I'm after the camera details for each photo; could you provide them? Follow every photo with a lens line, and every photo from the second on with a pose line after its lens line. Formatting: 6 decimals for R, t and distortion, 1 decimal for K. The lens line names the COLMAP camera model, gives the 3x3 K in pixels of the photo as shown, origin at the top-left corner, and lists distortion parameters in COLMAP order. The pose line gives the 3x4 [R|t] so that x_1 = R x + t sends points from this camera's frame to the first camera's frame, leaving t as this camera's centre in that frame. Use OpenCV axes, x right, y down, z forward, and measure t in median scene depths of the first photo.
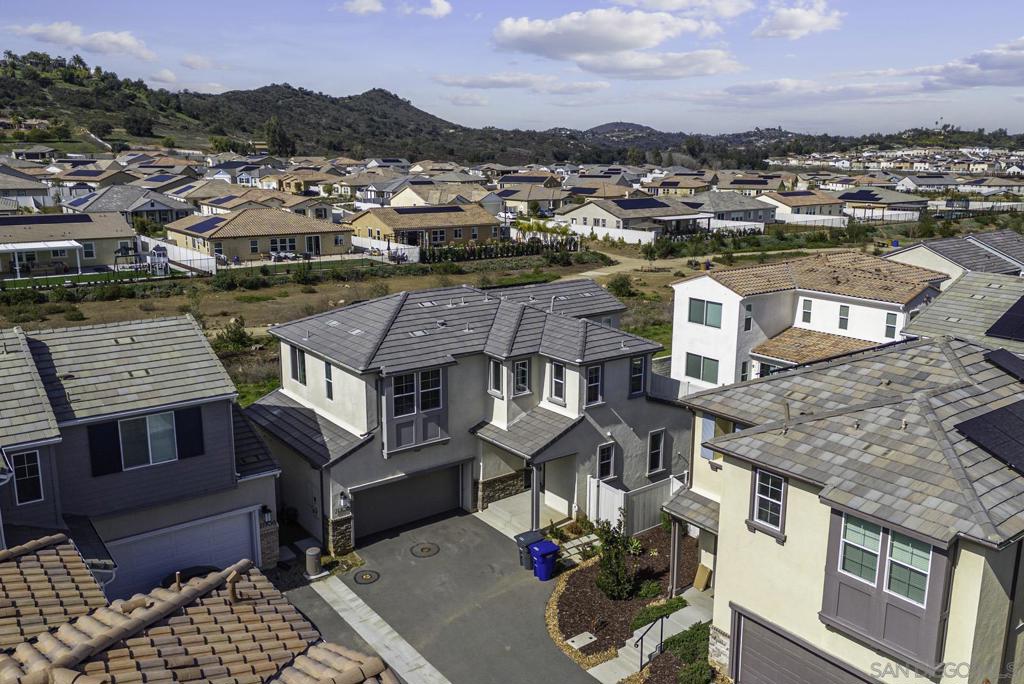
lens RADIAL K [[843.5, 0, 512.0], [0, 843.5, 342.0], [0, 0, 1]] dist [0.082996, -0.098649]
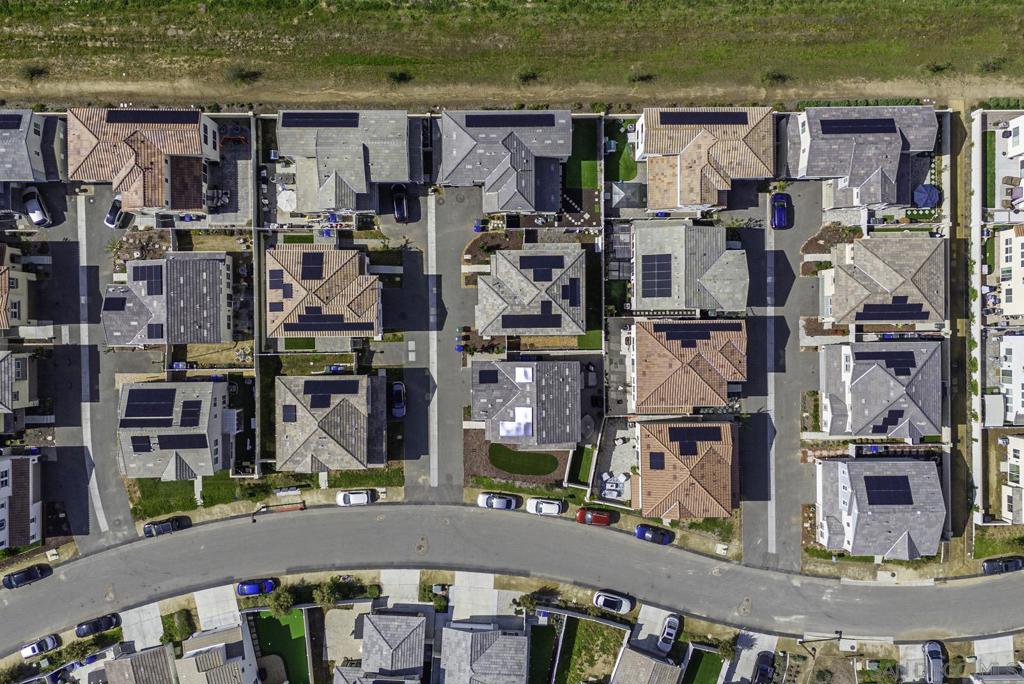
lens RADIAL K [[843.5, 0, 512.0], [0, 843.5, 342.0], [0, 0, 1]] dist [0.082996, -0.098649]
pose [[0.806052, 0.591745, 0.010842, 0.224820], [-0.135906, 0.167235, 0.976505, -1.812731], [0.576029, -0.788587, 0.215222, -0.073648]]
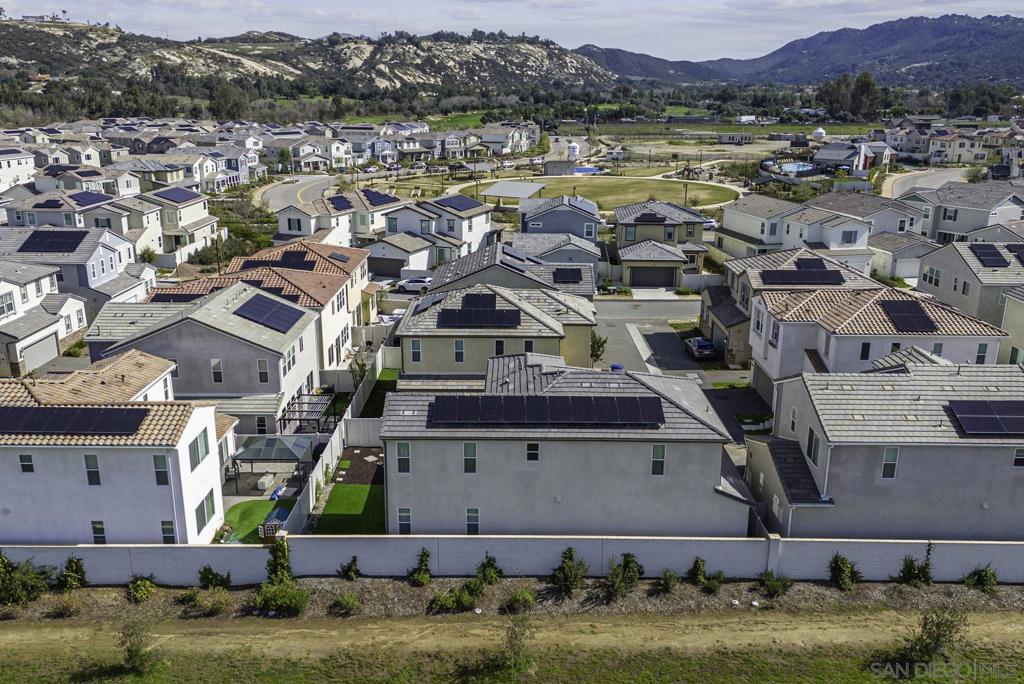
lens RADIAL K [[843.5, 0, 512.0], [0, 843.5, 342.0], [0, 0, 1]] dist [0.082996, -0.098649]
pose [[-0.799946, -0.175631, 0.573794, -0.430171], [0.124865, 0.886561, 0.445442, -0.413767], [-0.586936, 0.427977, -0.687271, 1.206949]]
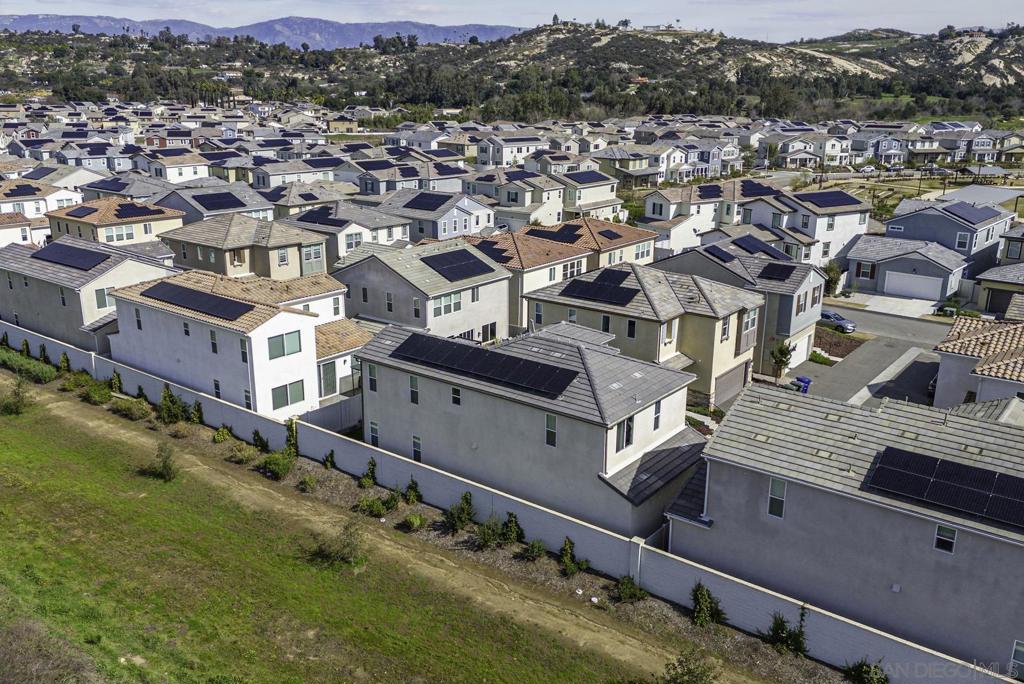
lens RADIAL K [[843.5, 0, 512.0], [0, 843.5, 342.0], [0, 0, 1]] dist [0.082996, -0.098649]
pose [[-0.270998, -0.278078, 0.921538, -0.756559], [0.204976, 0.918734, 0.337509, -0.306954], [-0.940502, 0.280357, -0.191976, 0.835368]]
